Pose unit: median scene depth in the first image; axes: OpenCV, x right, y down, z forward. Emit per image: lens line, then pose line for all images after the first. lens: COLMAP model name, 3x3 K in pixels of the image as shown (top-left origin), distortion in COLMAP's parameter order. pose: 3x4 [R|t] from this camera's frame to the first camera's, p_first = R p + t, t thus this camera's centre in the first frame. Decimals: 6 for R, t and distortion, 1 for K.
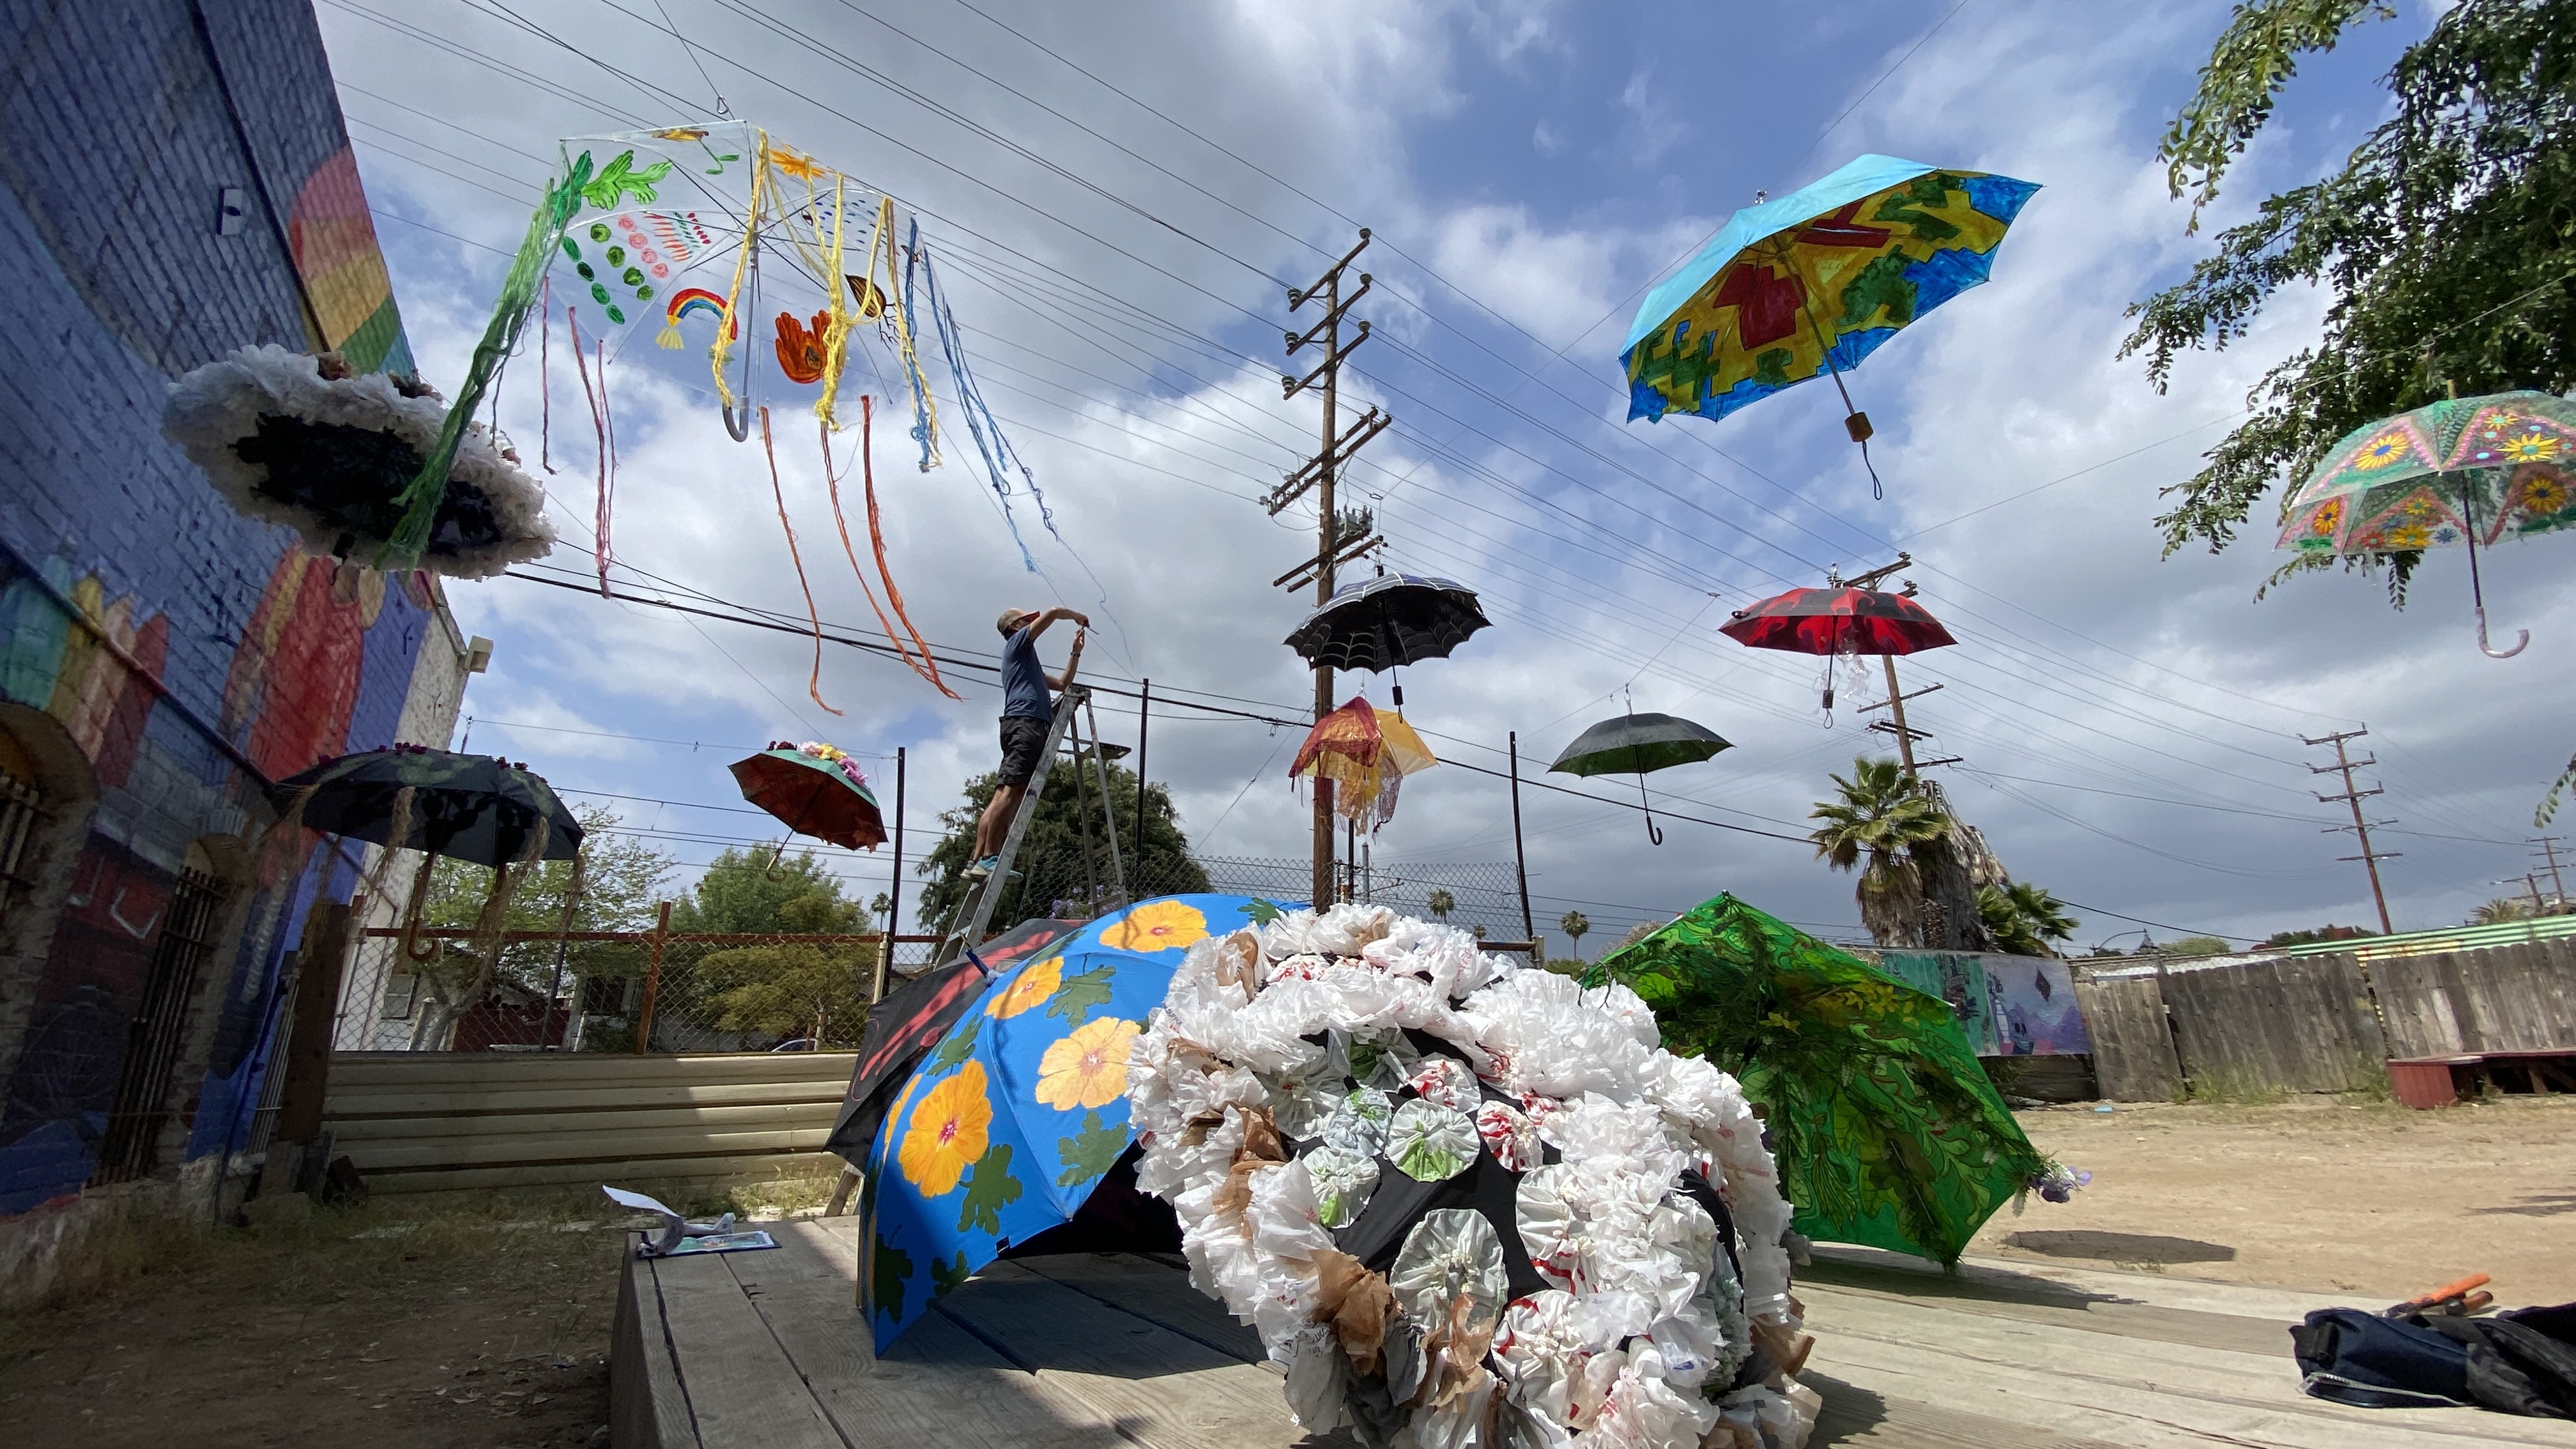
lens RADIAL K [[1056.2, 0, 1268.7], [0, 1056.2, 742.6], [0, 0, 1]] dist [0.008729, -0.012844]
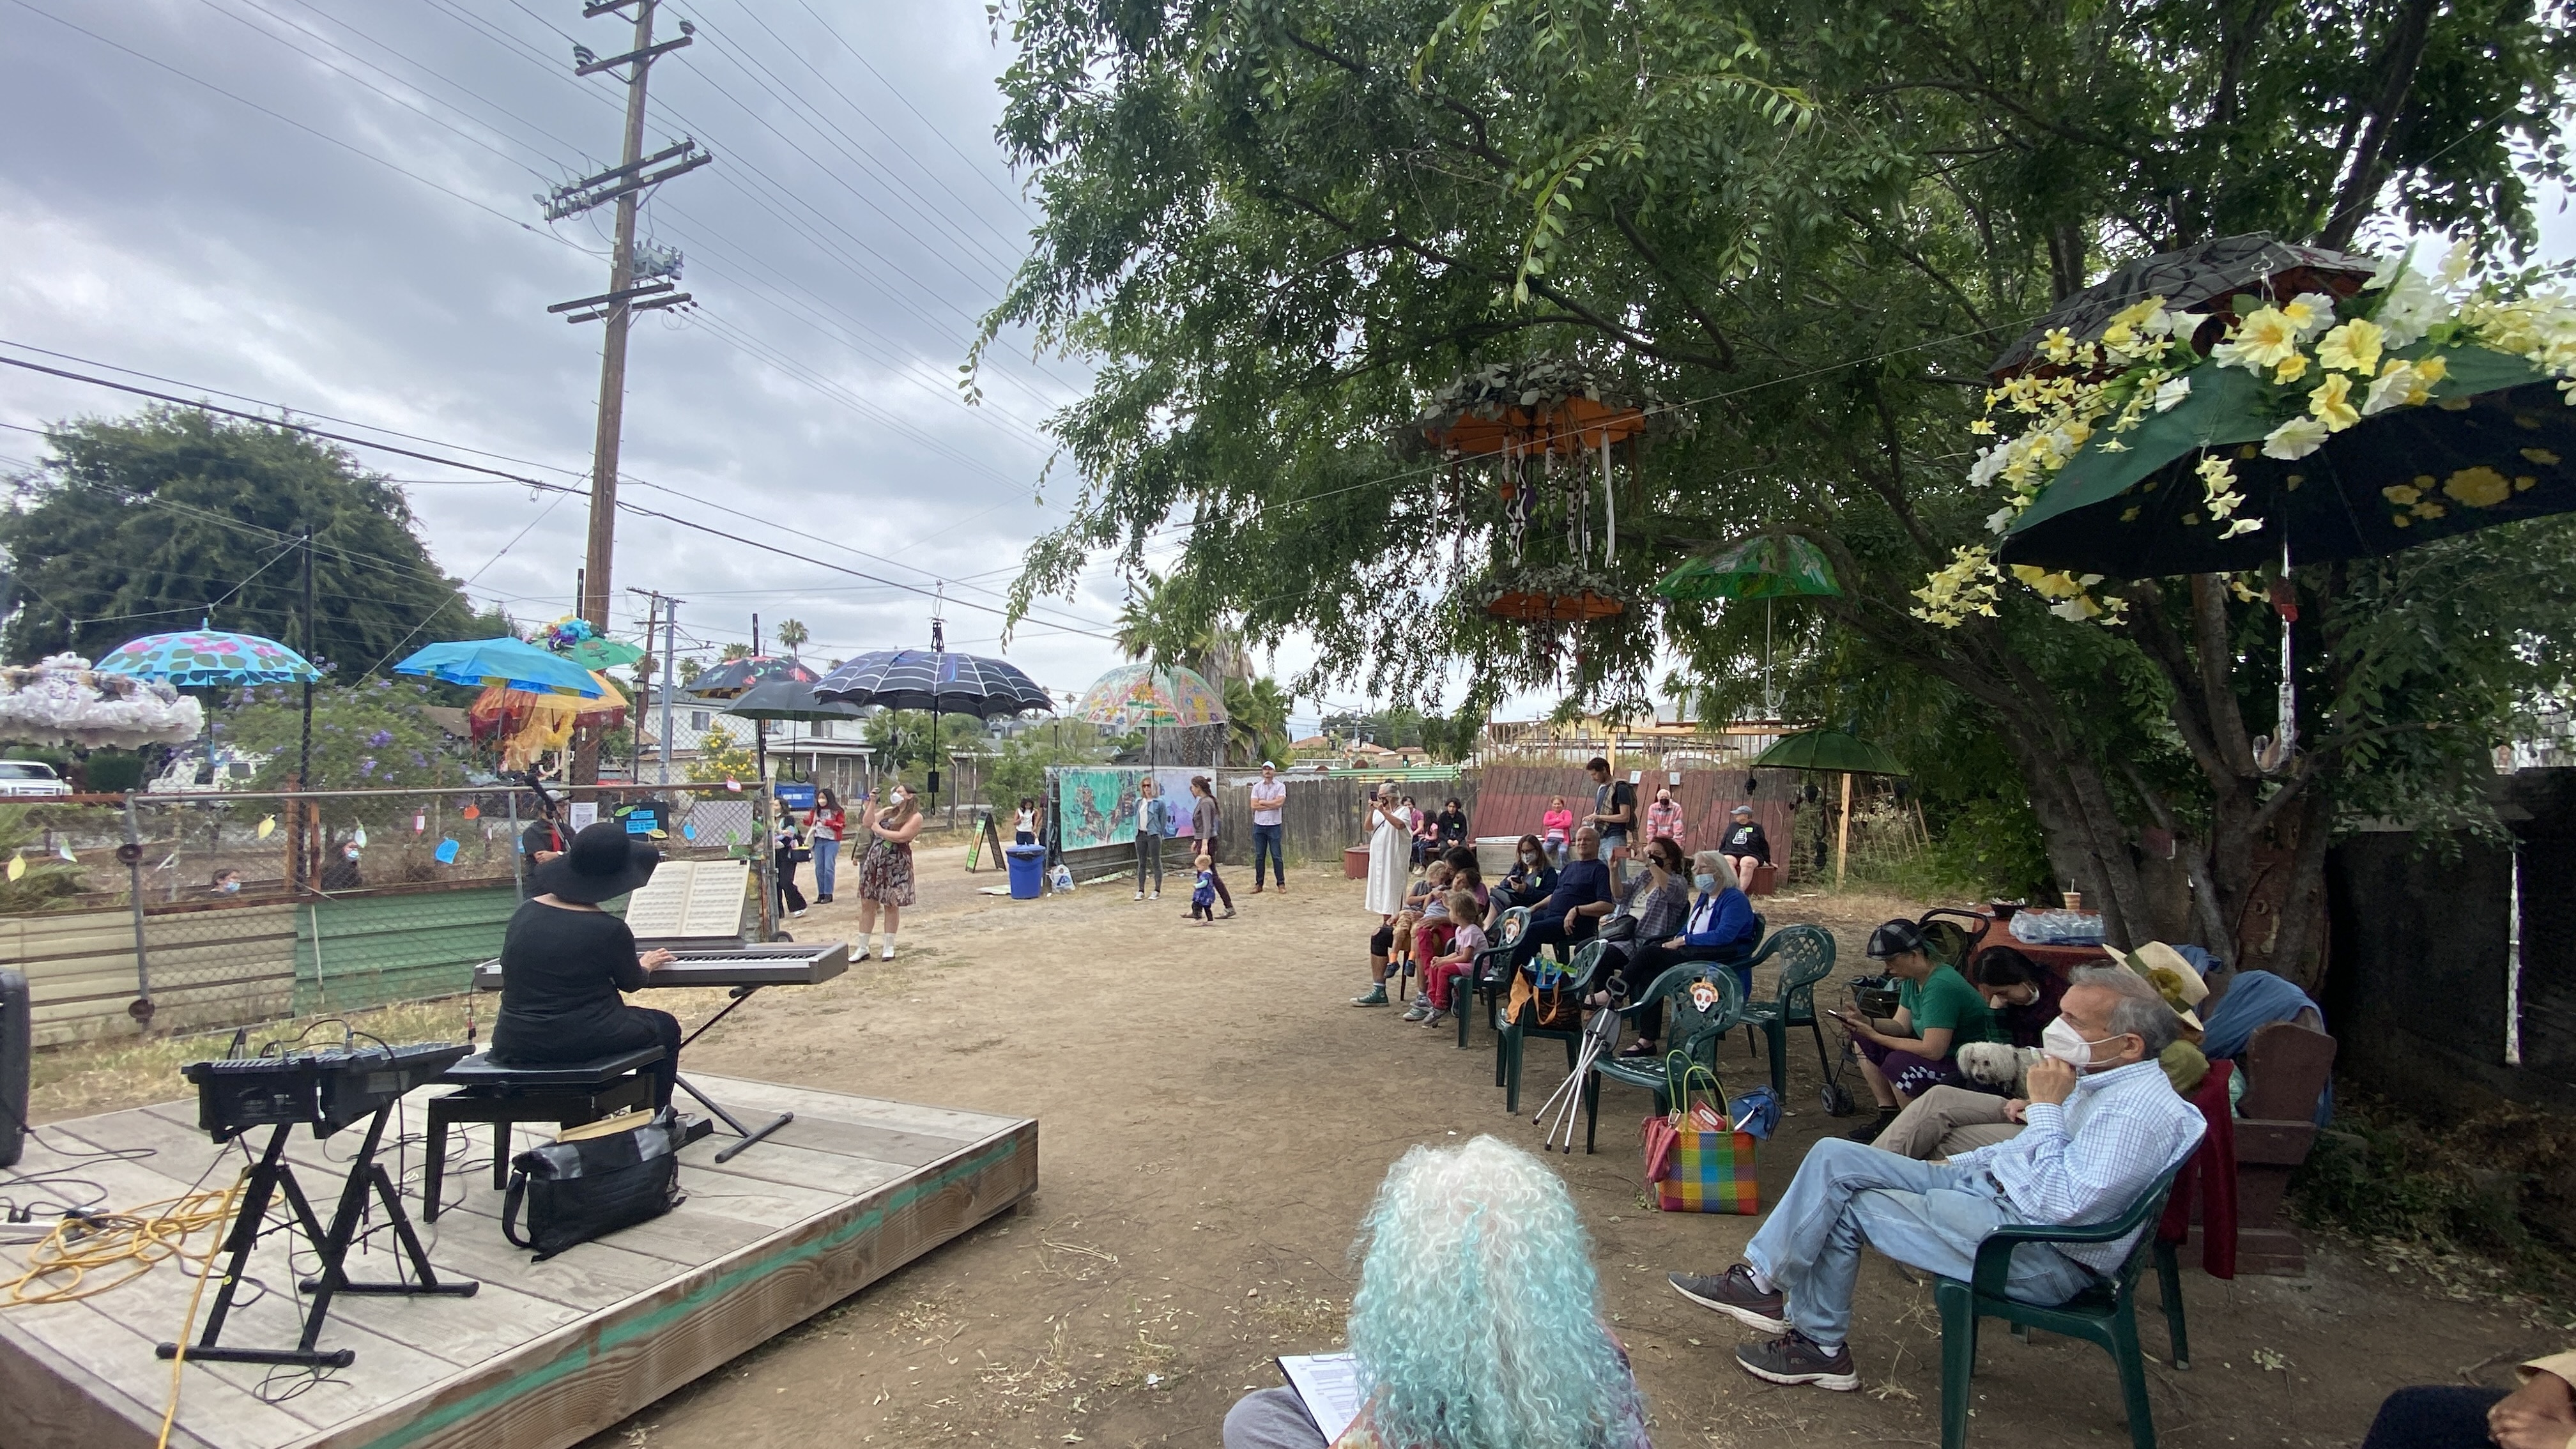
lens RADIAL K [[1056.2, 0, 1300.0], [0, 1056.2, 732.2], [0, 0, 1]] dist [0.008729, -0.012844]
pose [[0.818565, 0.030331, 0.573613, 0.024304], [-0.163547, 0.969580, 0.182119, -0.076932], [-0.550639, -0.242889, 0.798625, -0.109422]]
